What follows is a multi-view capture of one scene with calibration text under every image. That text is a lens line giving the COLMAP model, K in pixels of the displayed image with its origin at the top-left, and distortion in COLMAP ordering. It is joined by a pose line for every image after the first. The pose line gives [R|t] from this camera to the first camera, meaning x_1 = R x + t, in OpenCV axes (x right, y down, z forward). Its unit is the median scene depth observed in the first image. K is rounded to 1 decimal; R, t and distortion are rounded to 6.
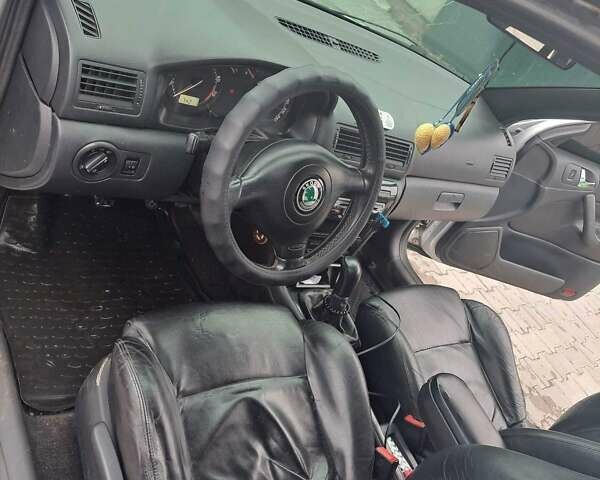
lens RADIAL K [[566.2, 0, 299.2], [0, 566.2, 253.5], [0, 0, 1]] dist [0.105162, -0.159957]
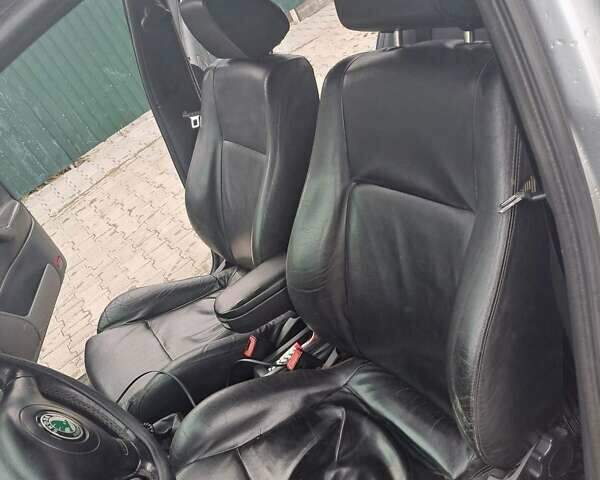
lens RADIAL K [[566.2, 0, 299.2], [0, 566.2, 253.5], [0, 0, 1]] dist [0.105162, -0.159957]
pose [[-0.225001, -0.849537, 0.477138, -0.148547], [0.846064, 0.072536, 0.528124, -0.169714], [-0.483271, 0.522518, 0.702442, 0.123744]]
